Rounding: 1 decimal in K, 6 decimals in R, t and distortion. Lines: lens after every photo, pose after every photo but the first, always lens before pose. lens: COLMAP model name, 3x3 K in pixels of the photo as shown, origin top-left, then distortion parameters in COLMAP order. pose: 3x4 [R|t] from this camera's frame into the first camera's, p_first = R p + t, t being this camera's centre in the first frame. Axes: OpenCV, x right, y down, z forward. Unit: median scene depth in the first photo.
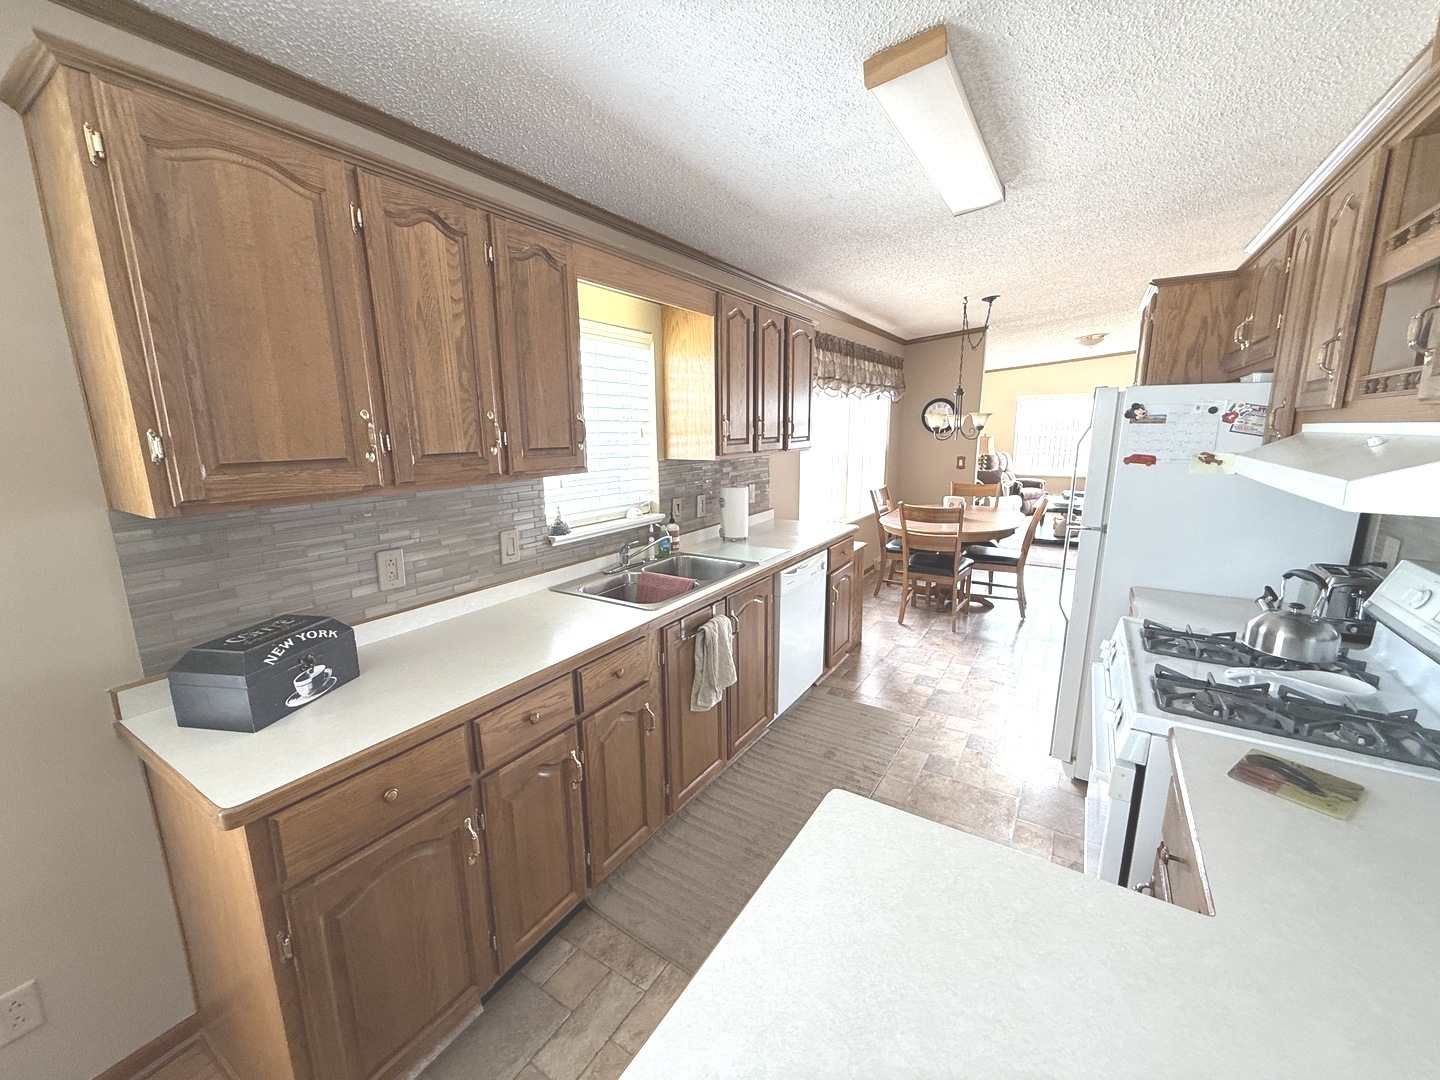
lens RADIAL K [[572.9, 0, 720.0], [0, 572.9, 540.0], [0, 0, 1]] dist [-0.001891, -0.000322]
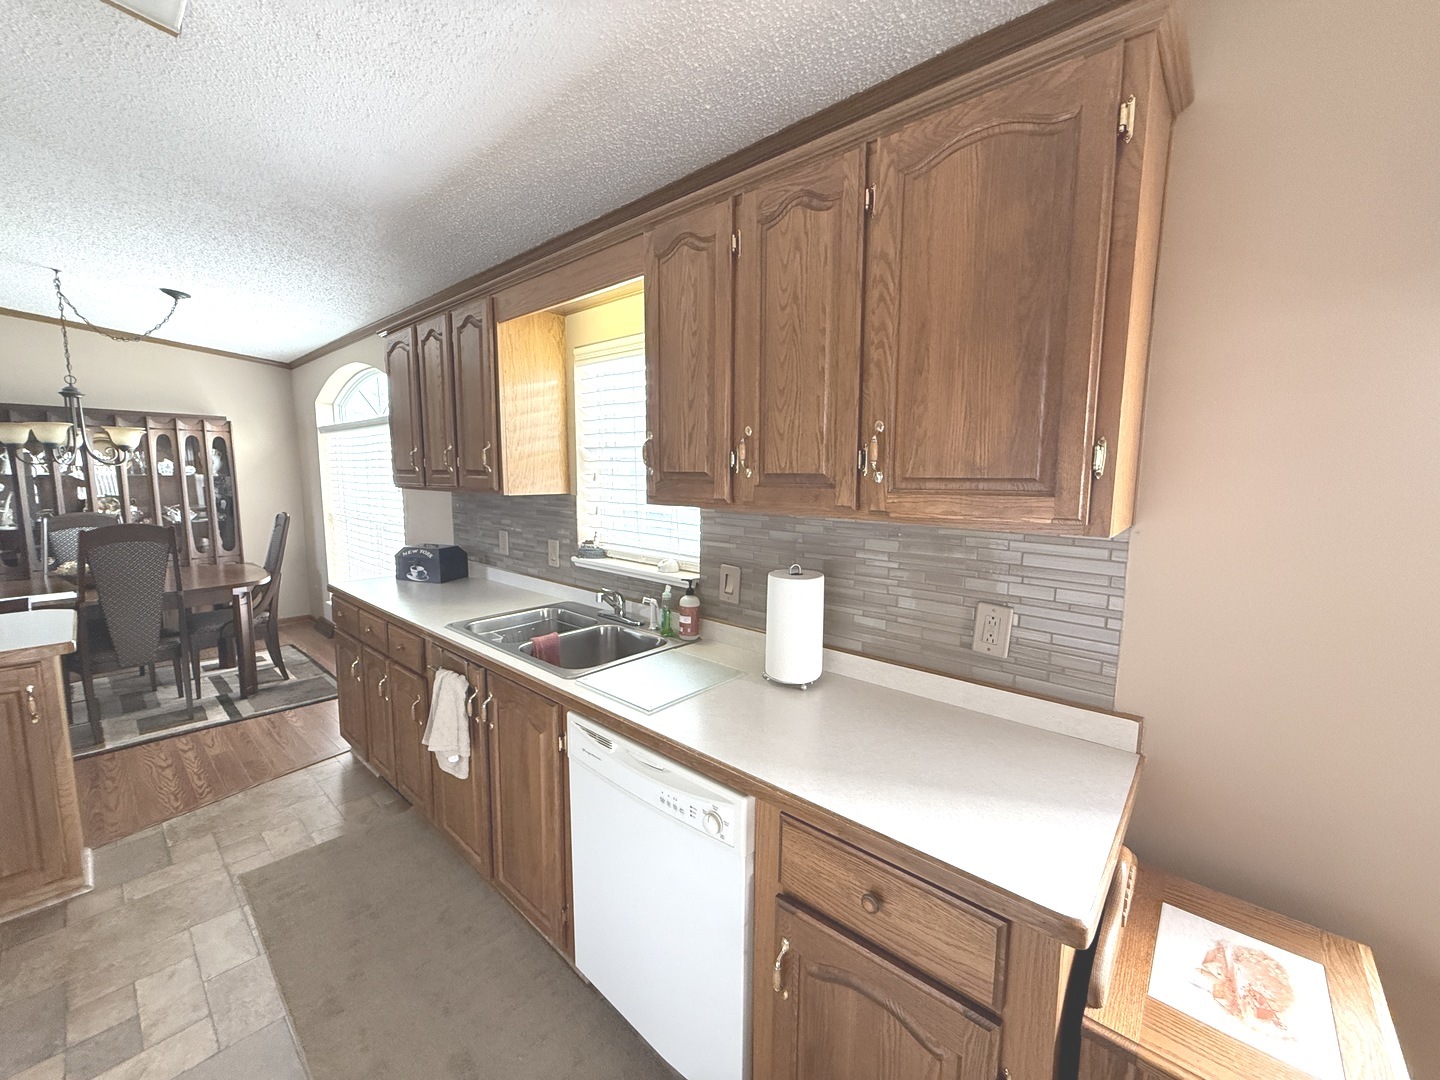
lens RADIAL K [[572.9, 0, 720.0], [0, 572.9, 540.0], [0, 0, 1]] dist [-0.001891, -0.000322]
pose [[-0.150054, 0.130787, -0.979989, 1.215269], [-0.202579, 0.966114, 0.159954, -0.446458], [0.967701, 0.222527, -0.118475, 2.353265]]
